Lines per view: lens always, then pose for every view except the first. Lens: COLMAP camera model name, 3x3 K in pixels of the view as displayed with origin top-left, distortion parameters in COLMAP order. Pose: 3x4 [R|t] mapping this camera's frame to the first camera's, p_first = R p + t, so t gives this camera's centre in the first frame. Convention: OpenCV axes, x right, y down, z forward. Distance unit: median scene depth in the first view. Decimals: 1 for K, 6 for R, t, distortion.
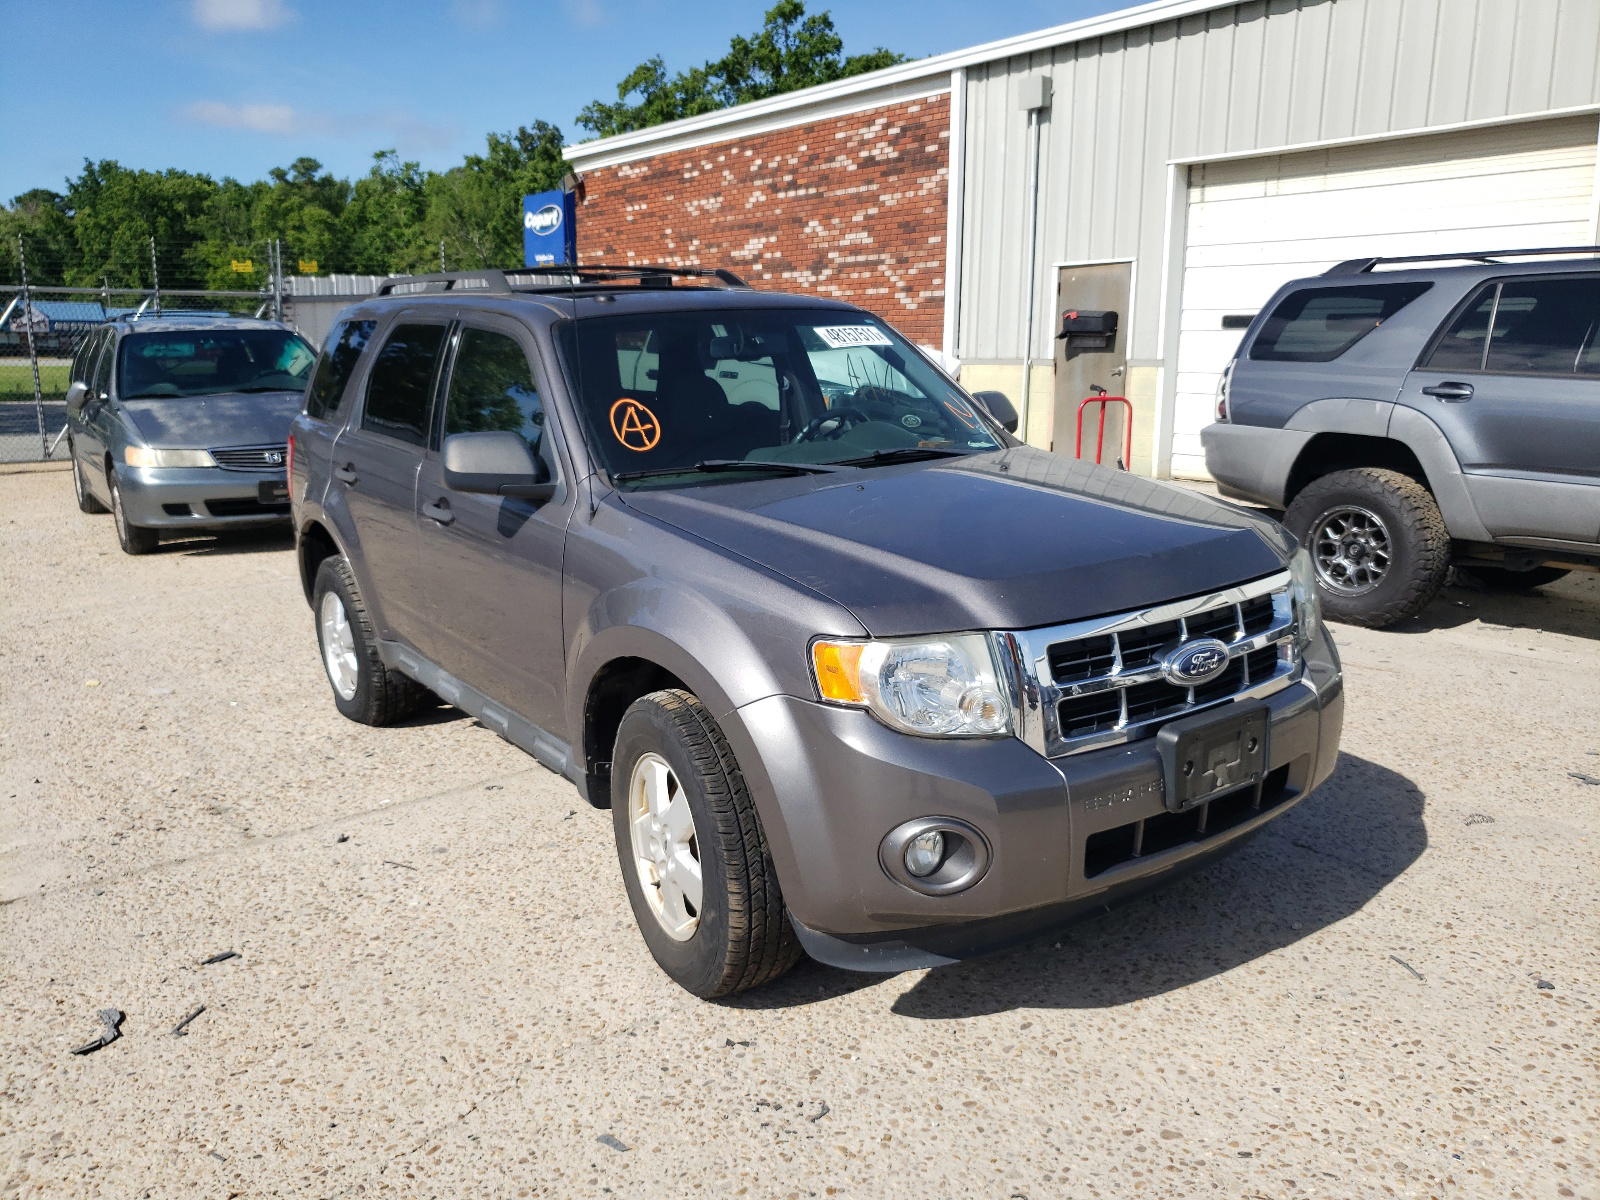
lens RADIAL K [[1261.4, 0, 800.7], [0, 1261.4, 616.4], [0, 0, 1]] dist [0.013691, 0.003791]
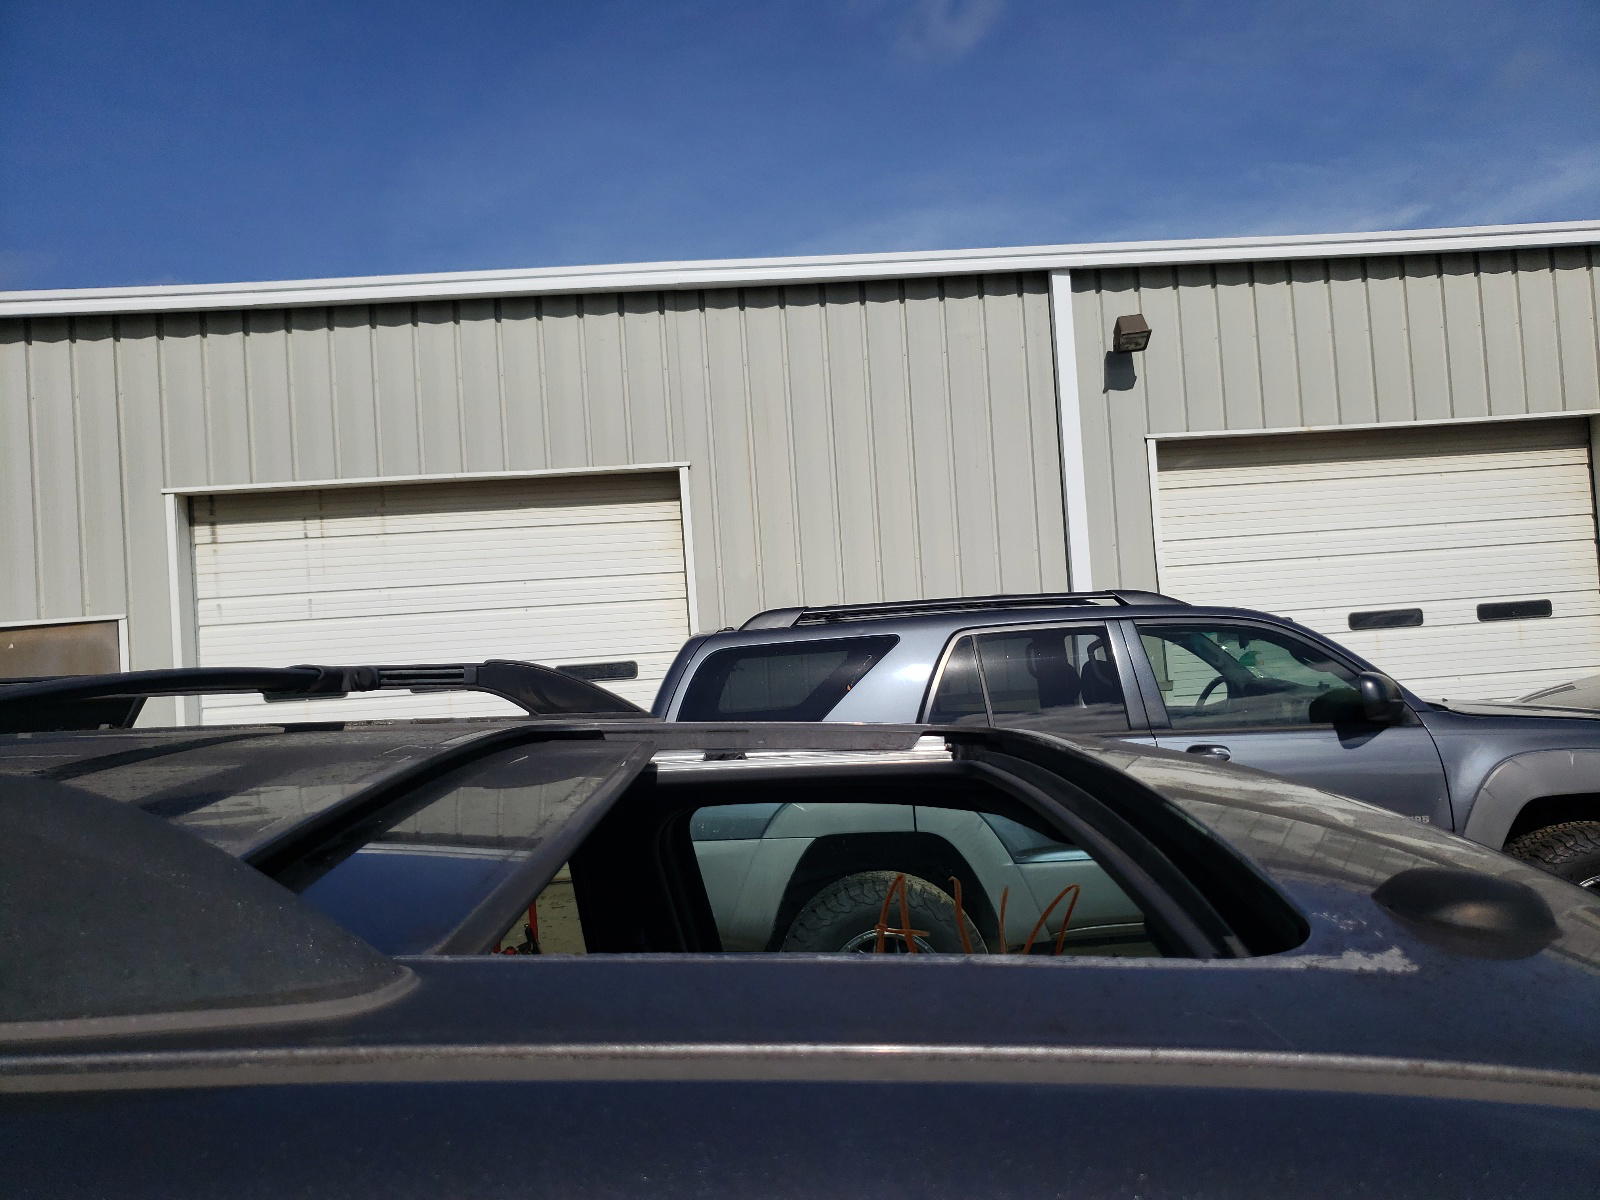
lens RADIAL K [[1261.4, 0, 795.1], [0, 1261.4, 607.5], [0, 0, 1]] dist [0.013691, 0.003791]
pose [[0.553788, -0.010463, 0.832592, -0.160983], [0.238142, 0.960143, -0.146331, -0.128983], [-0.797877, 0.279312, 0.534207, 0.437079]]
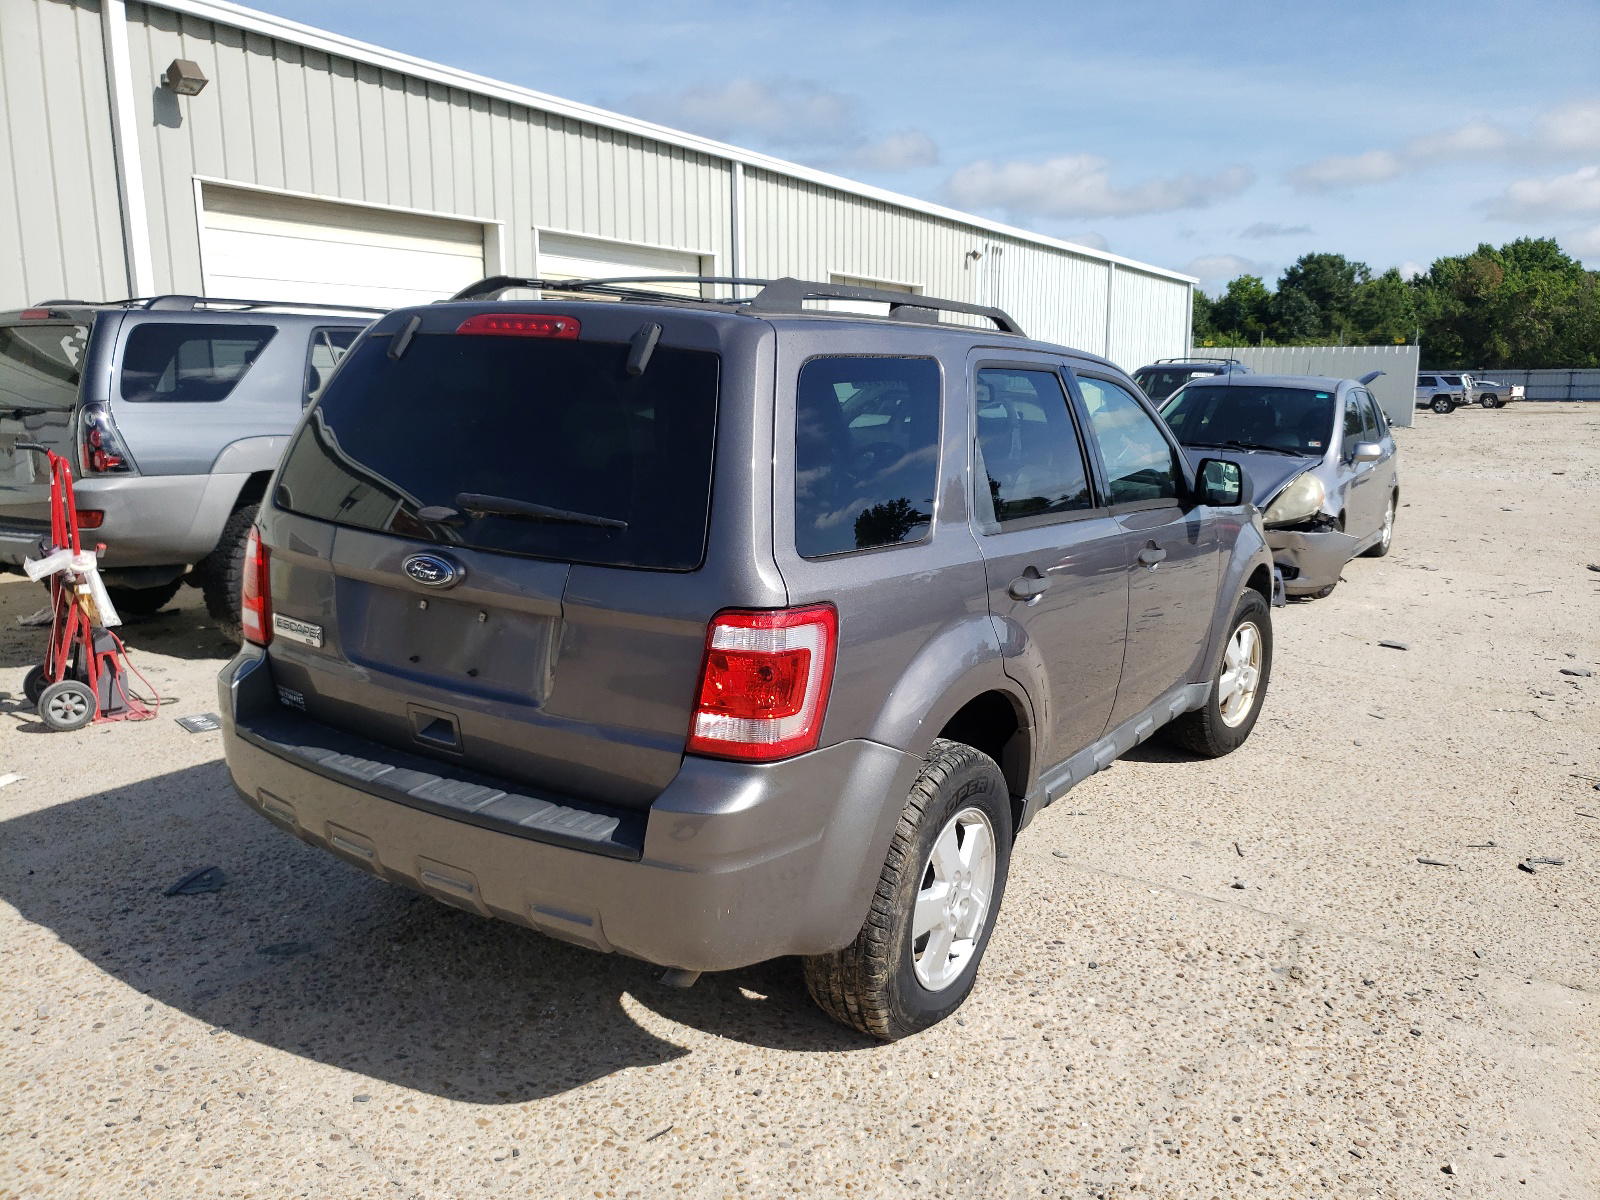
lens RADIAL K [[1261.4, 0, 803.9], [0, 1261.4, 603.2], [0, 0, 1]] dist [0.013691, 0.003791]
pose [[-0.367636, -0.165150, 0.915188, -0.508384], [0.194624, 0.948650, 0.249369, -0.160266], [-0.909376, 0.269795, -0.316616, 0.717147]]
